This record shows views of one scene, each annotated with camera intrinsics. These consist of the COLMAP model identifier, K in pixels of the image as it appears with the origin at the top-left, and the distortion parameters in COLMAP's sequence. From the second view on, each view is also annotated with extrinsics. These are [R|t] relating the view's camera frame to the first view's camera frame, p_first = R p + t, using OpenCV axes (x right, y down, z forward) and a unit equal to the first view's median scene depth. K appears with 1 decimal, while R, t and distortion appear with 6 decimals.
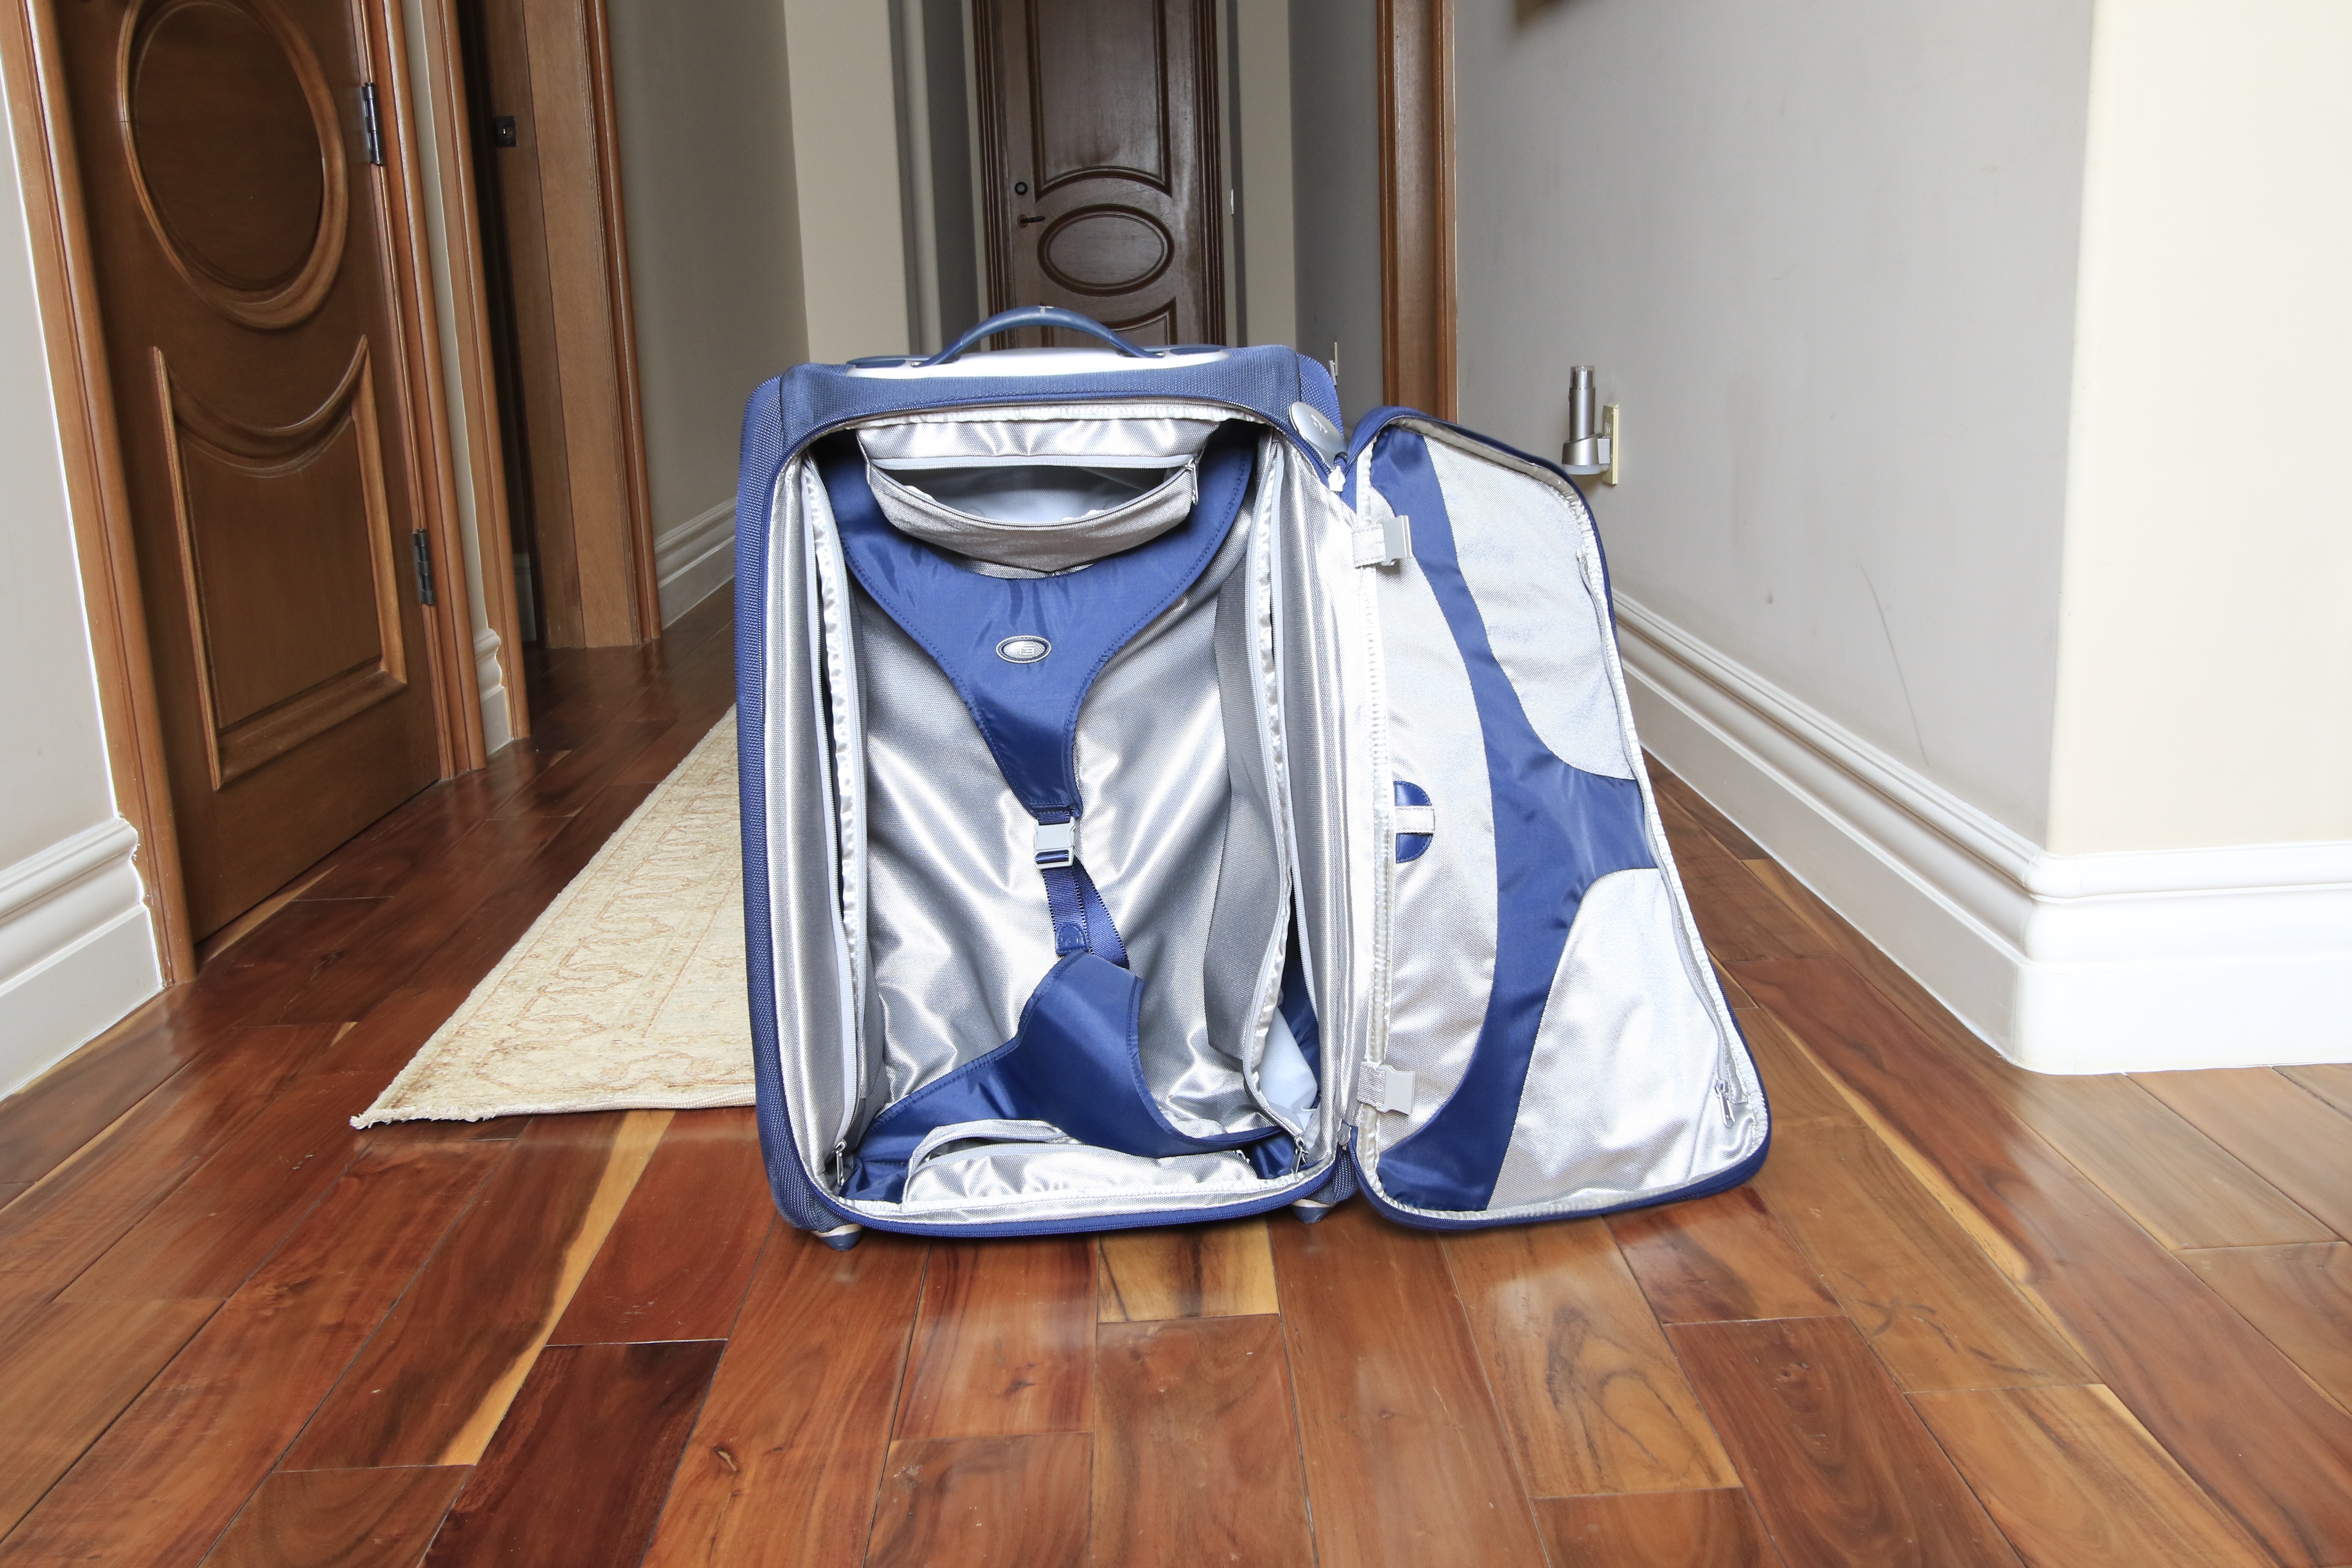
lens RADIAL K [[2205.9, 0, 1184.9], [0, 2205.9, 804.6], [0, 0, 1]] dist [0.002152, 0.042088]
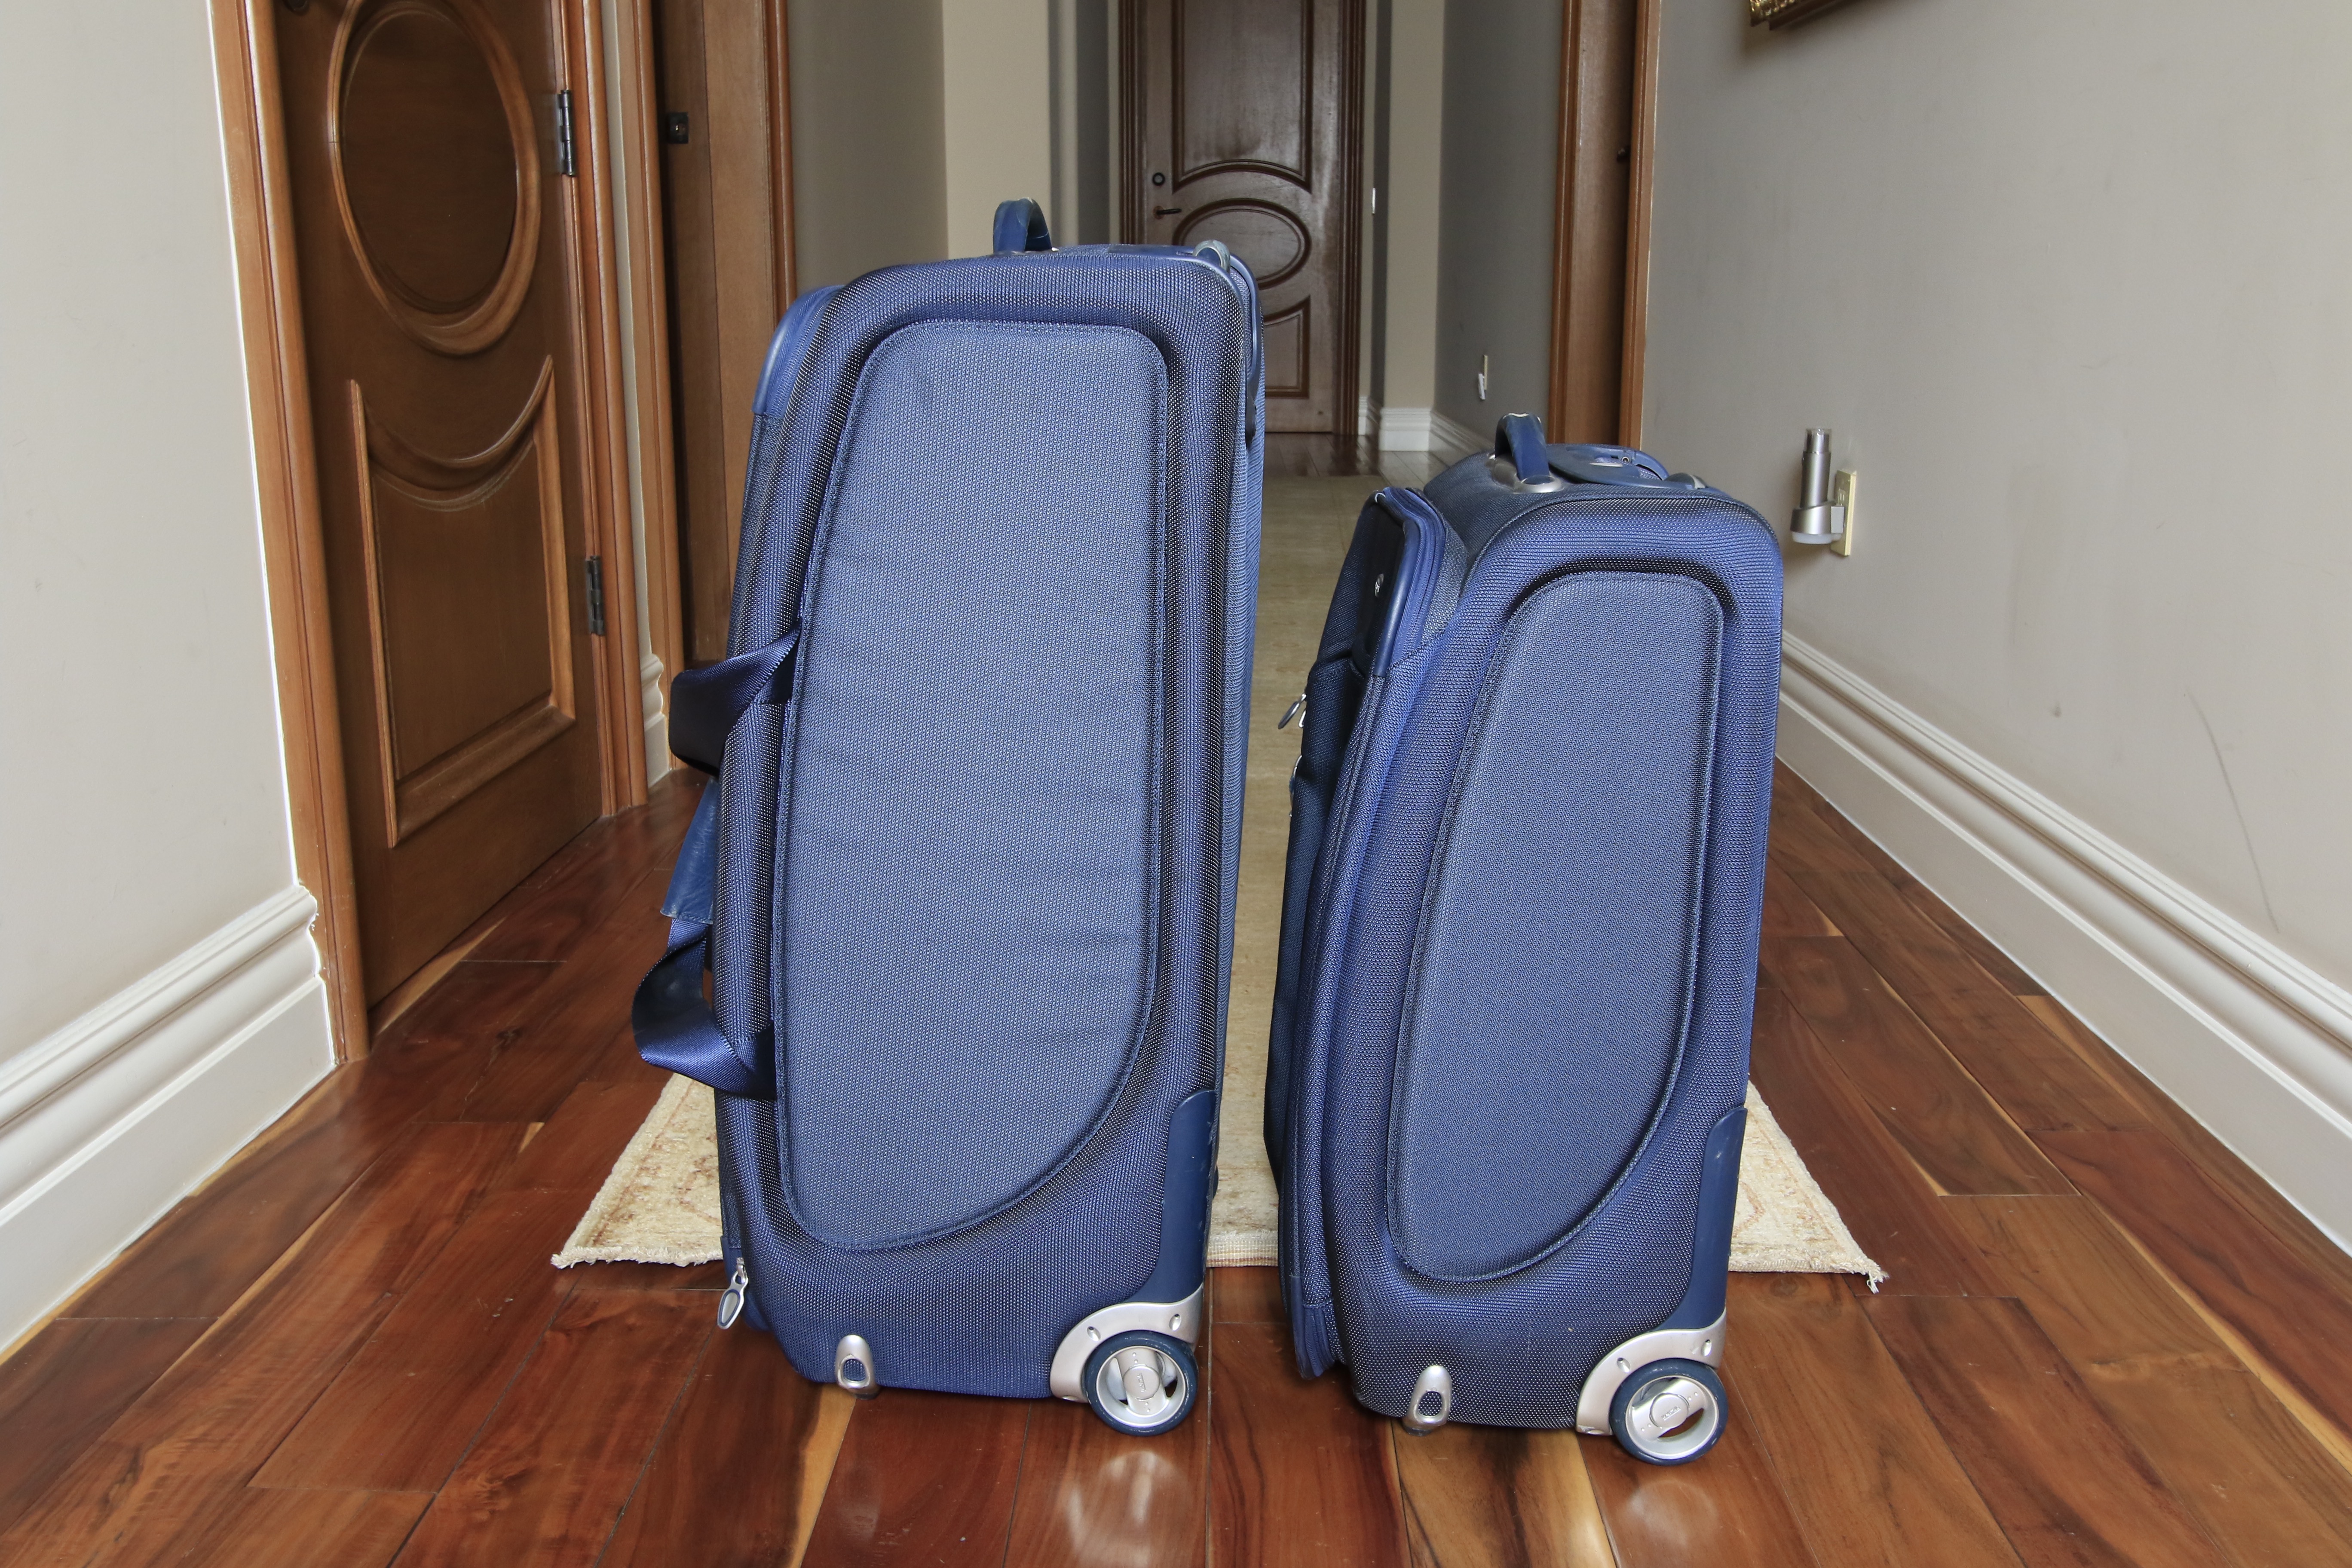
lens RADIAL K [[2202.5, 0, 1184.5], [0, 2202.5, 799.4], [0, 0, 1]] dist [0.002369, 0.039861]
pose [[0.998388, 0.045152, -0.034381, -0.078894], [-0.044877, 0.998954, 0.008731, -0.058245], [0.034739, -0.007174, 0.999371, 0.080299]]
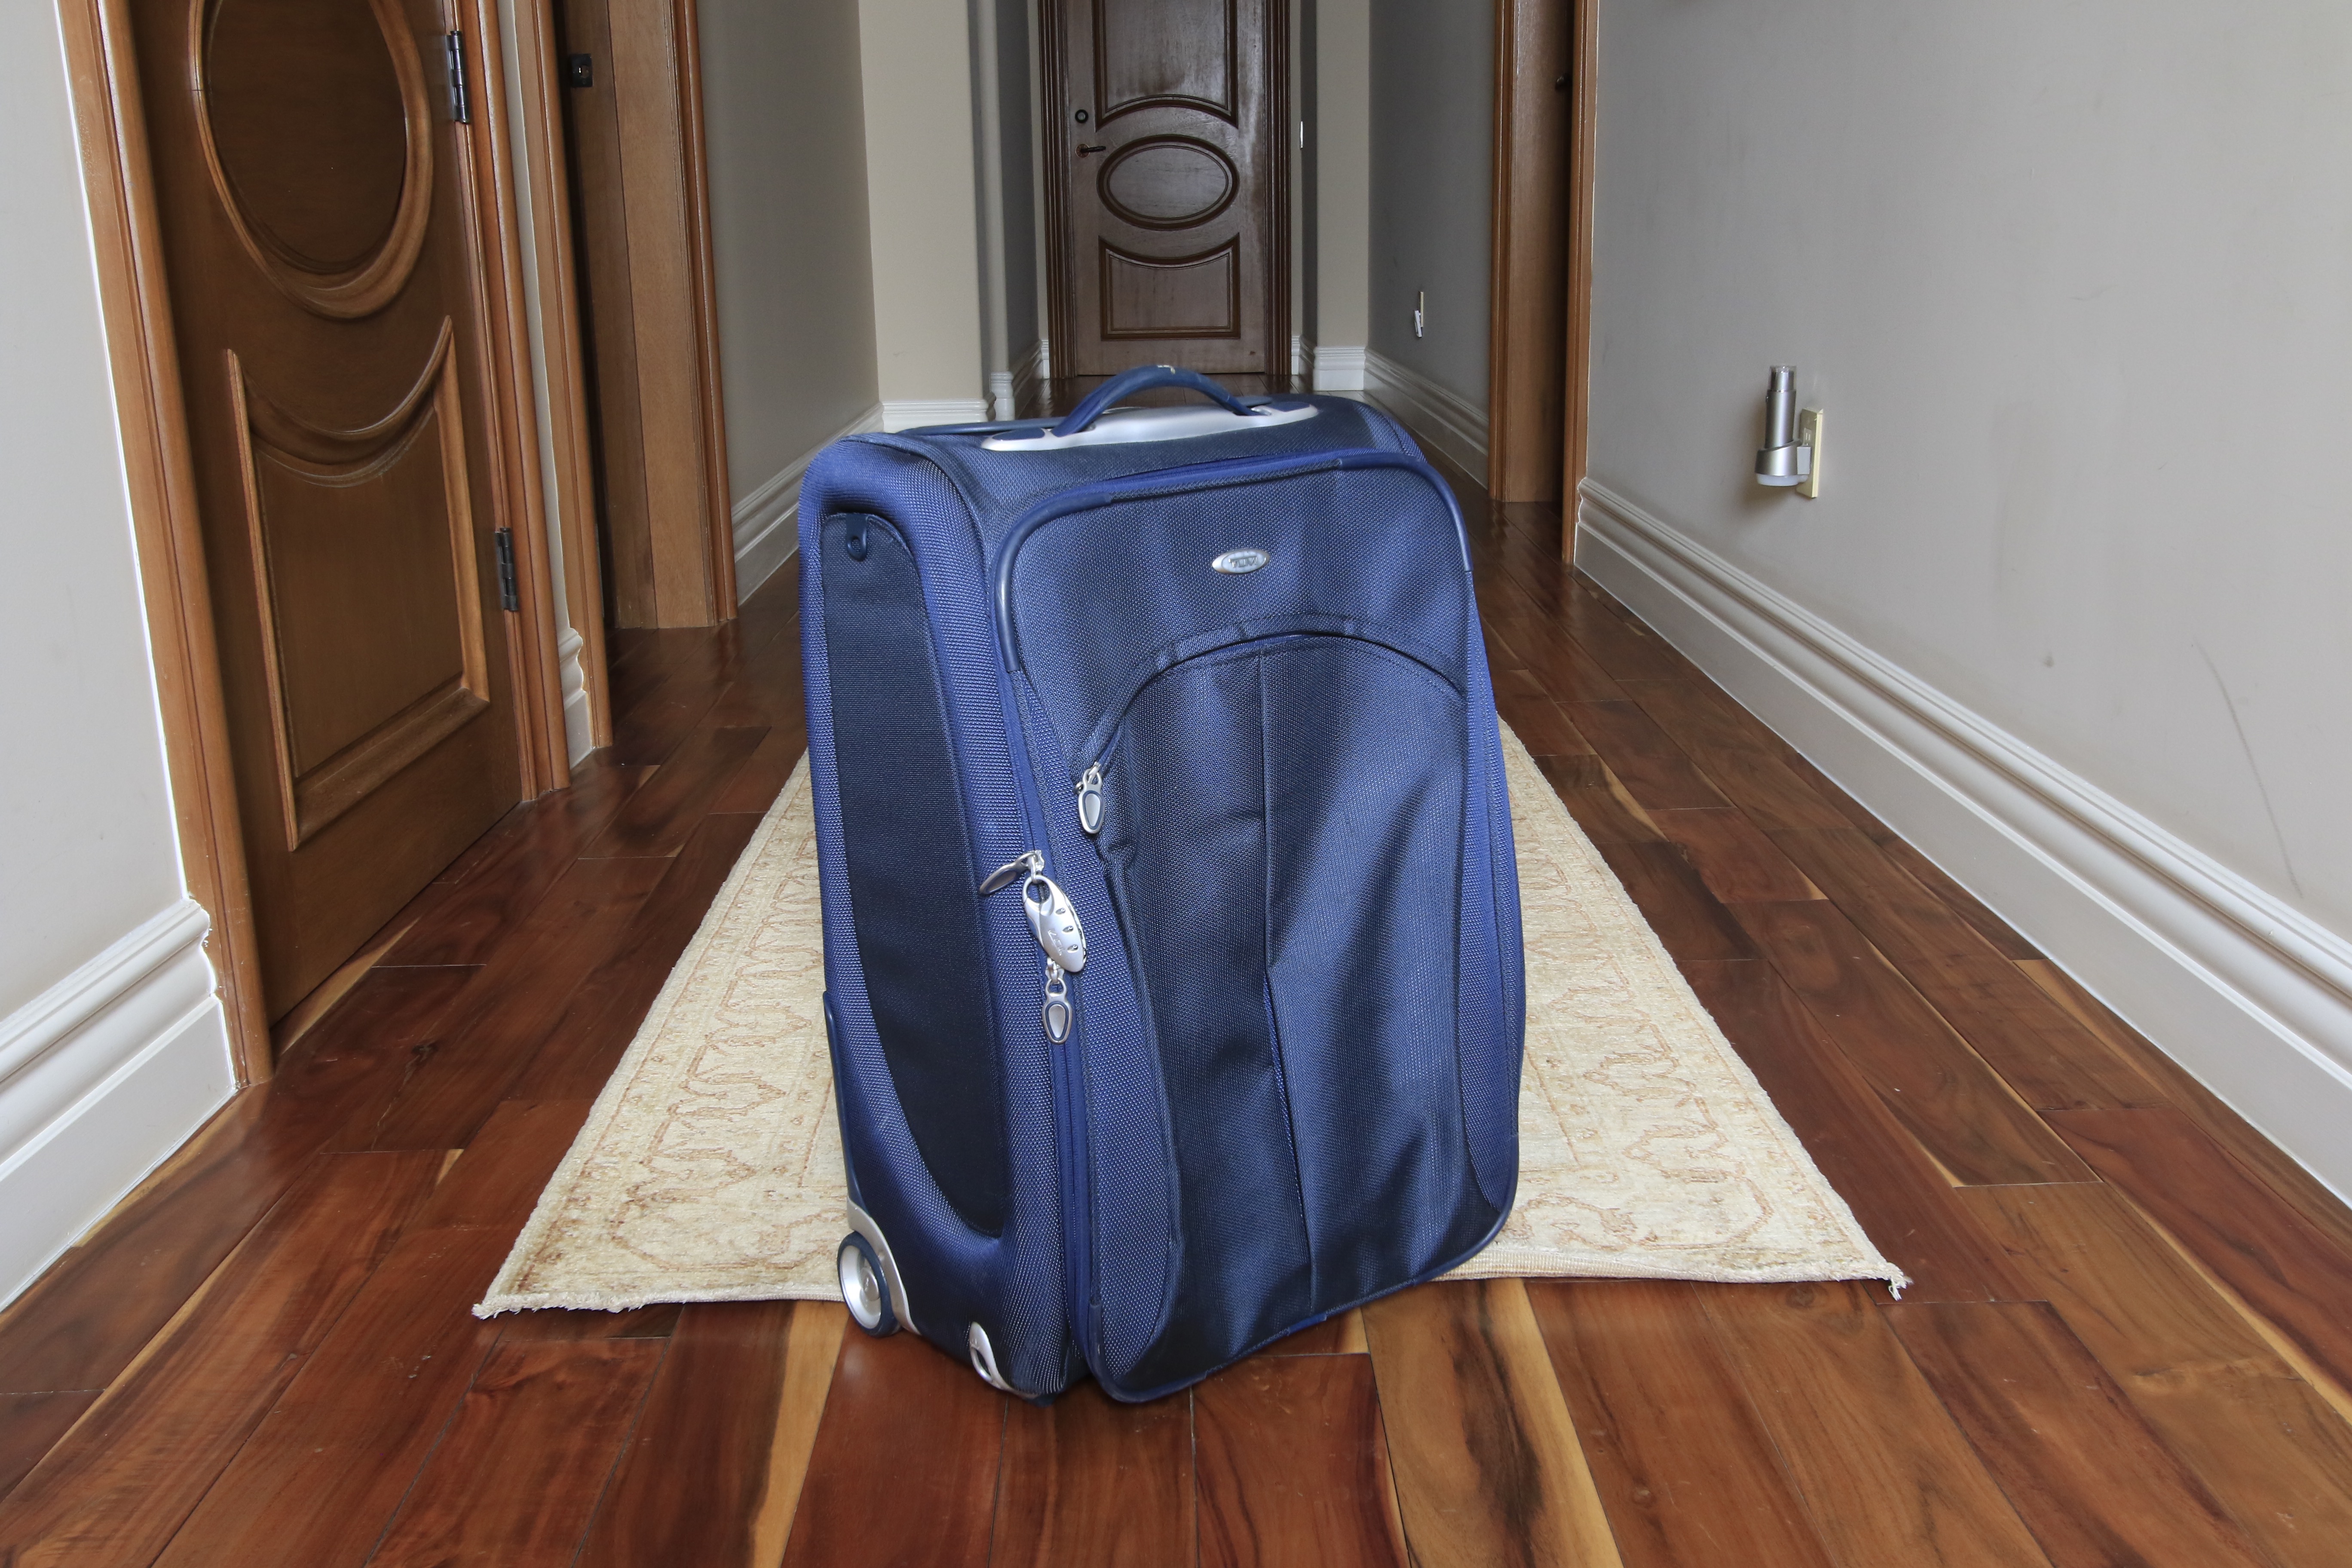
lens RADIAL K [[2202.5, 0, 1184.5], [0, 2202.5, 799.4], [0, 0, 1]] dist [0.002369, 0.039861]
pose [[0.999785, 0.020171, -0.004811, -0.089983], [-0.019993, 0.999207, 0.034428, -0.074447], [0.005502, -0.034325, 0.999396, 0.140323]]
